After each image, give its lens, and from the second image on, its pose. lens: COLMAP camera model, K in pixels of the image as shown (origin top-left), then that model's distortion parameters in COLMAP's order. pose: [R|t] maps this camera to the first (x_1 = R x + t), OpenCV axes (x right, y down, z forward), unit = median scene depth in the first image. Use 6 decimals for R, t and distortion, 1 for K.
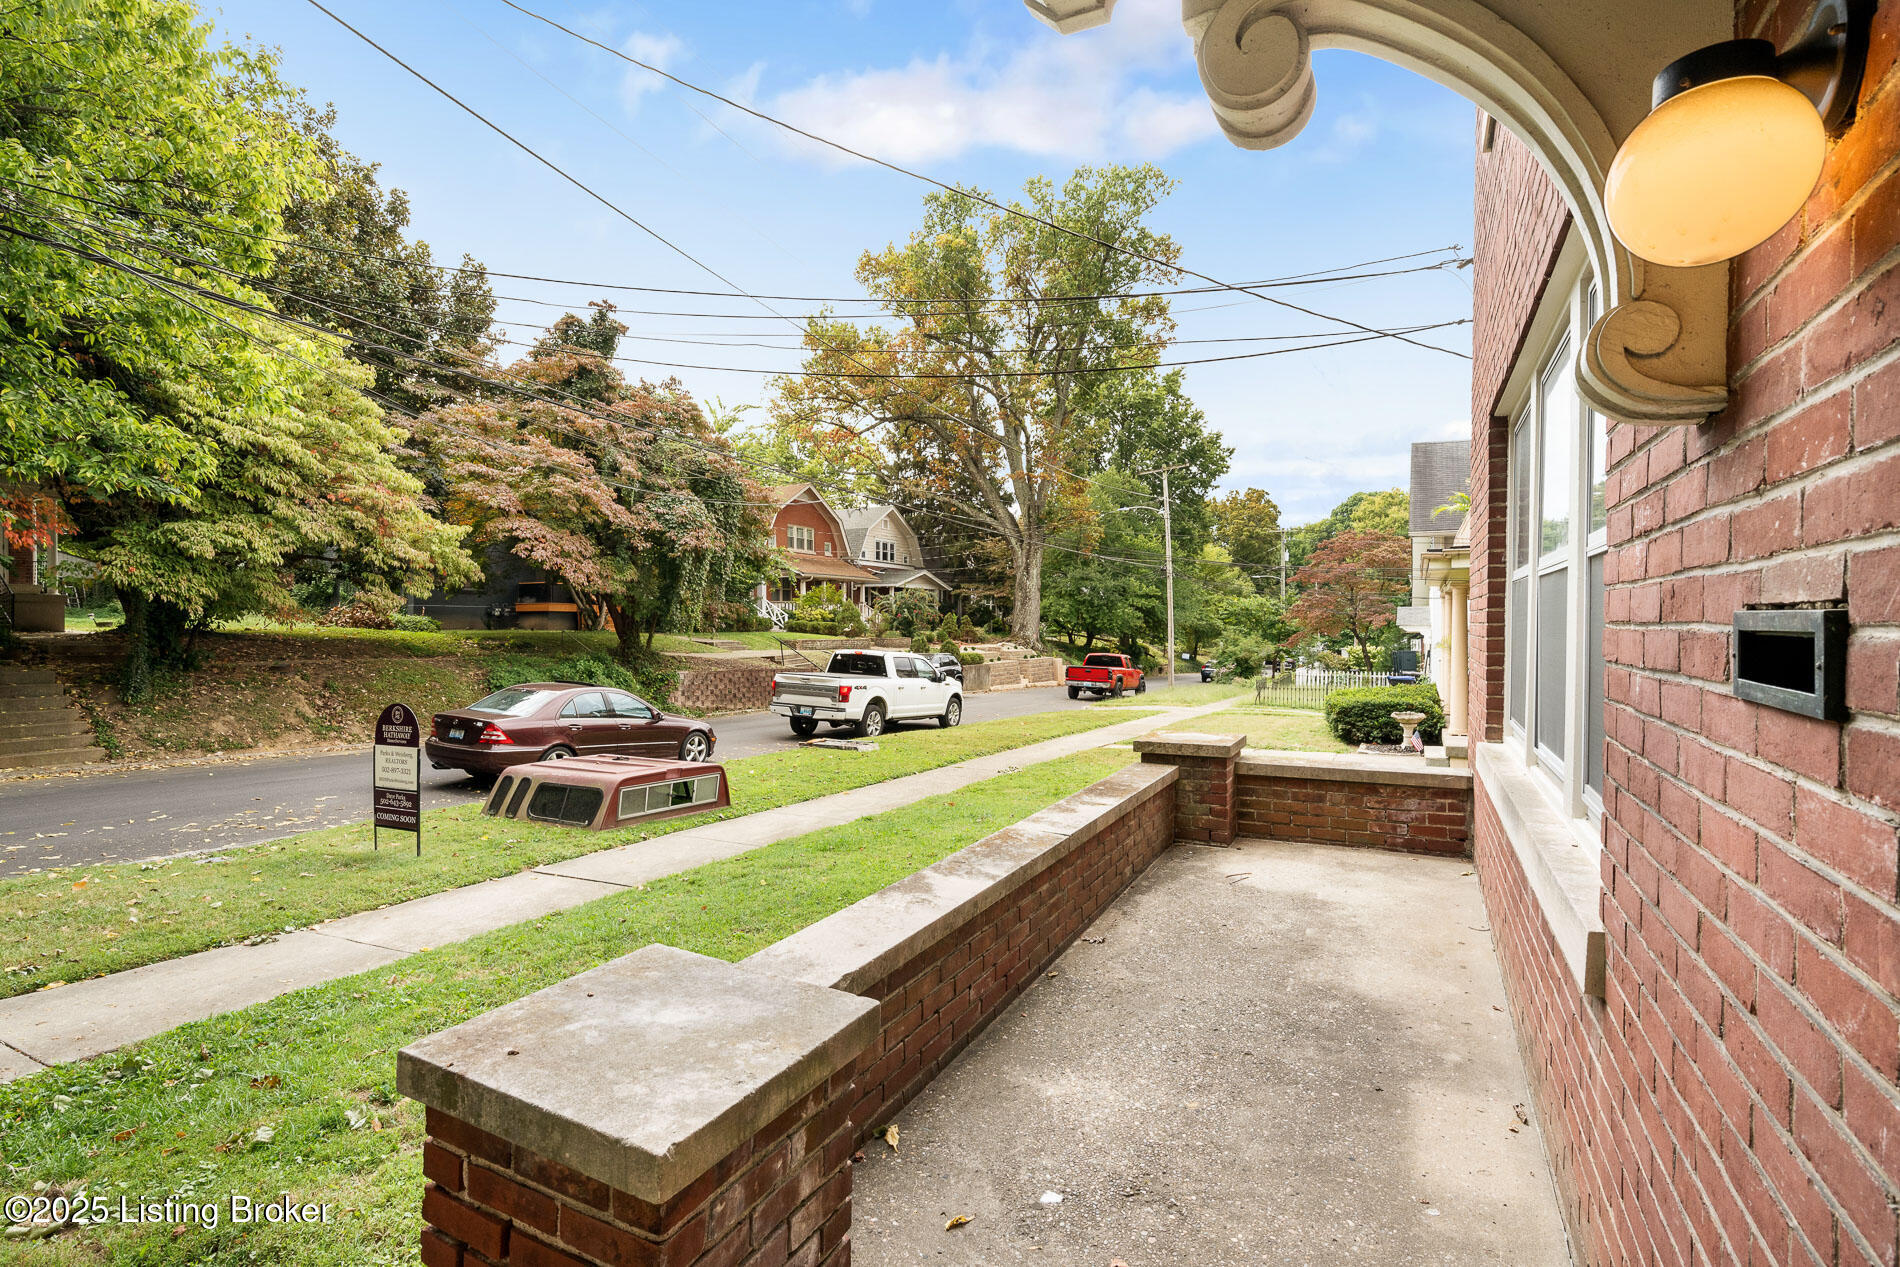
lens RADIAL K [[878.7, 0, 950.0], [0, 878.7, 633.5], [0, 0, 1]] dist [0.000723, 0.000198]
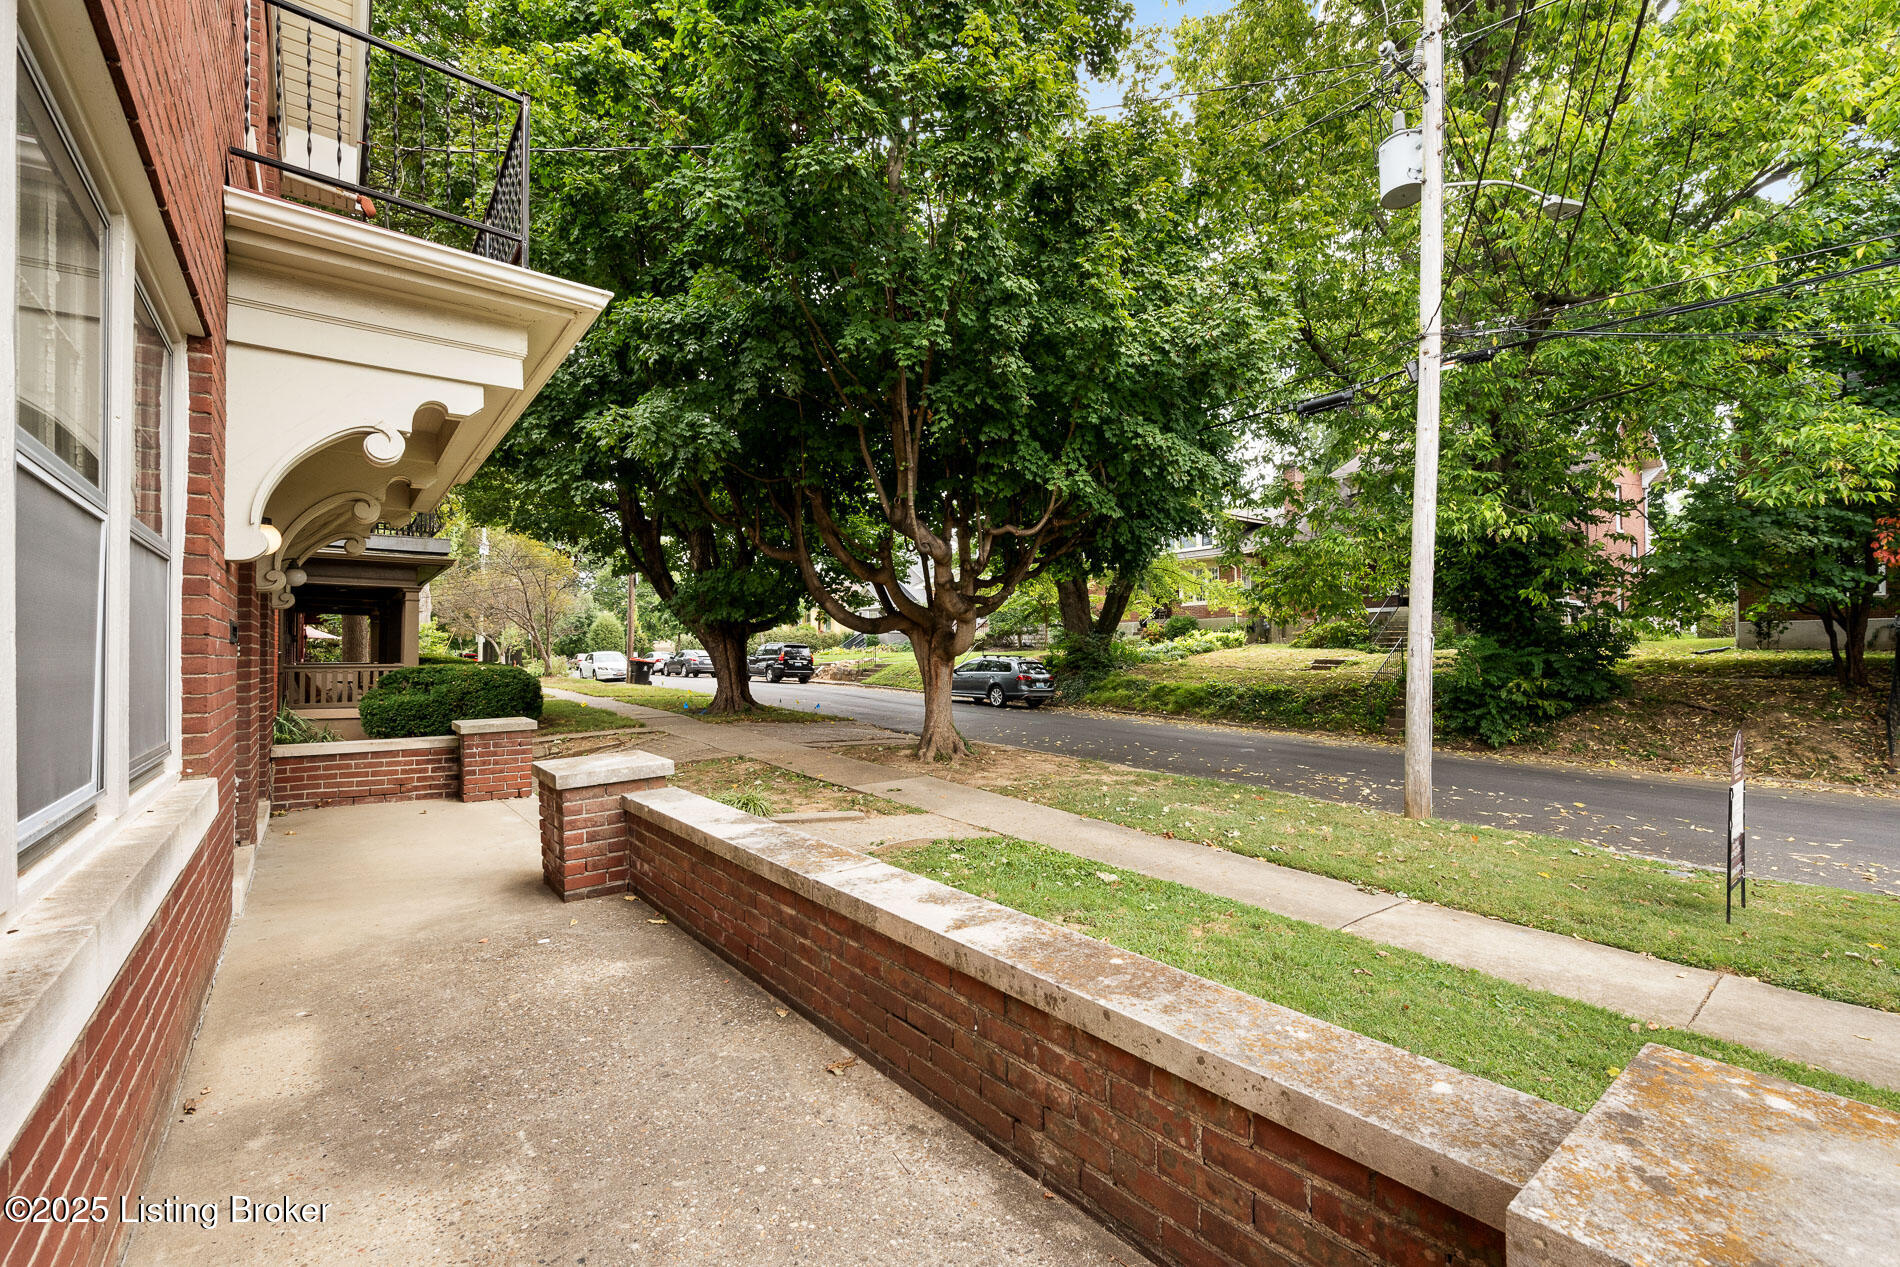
lens RADIAL K [[801.4, 0, 950.0], [0, 801.4, 633.5], [0, 0, 1]] dist [0.001783, 0.000222]
pose [[-0.409528, -0.023474, -0.911995, 0.769914], [-0.002834, 0.999697, -0.024458, 0.029487], [0.912293, -0.007432, -0.409471, 1.455690]]
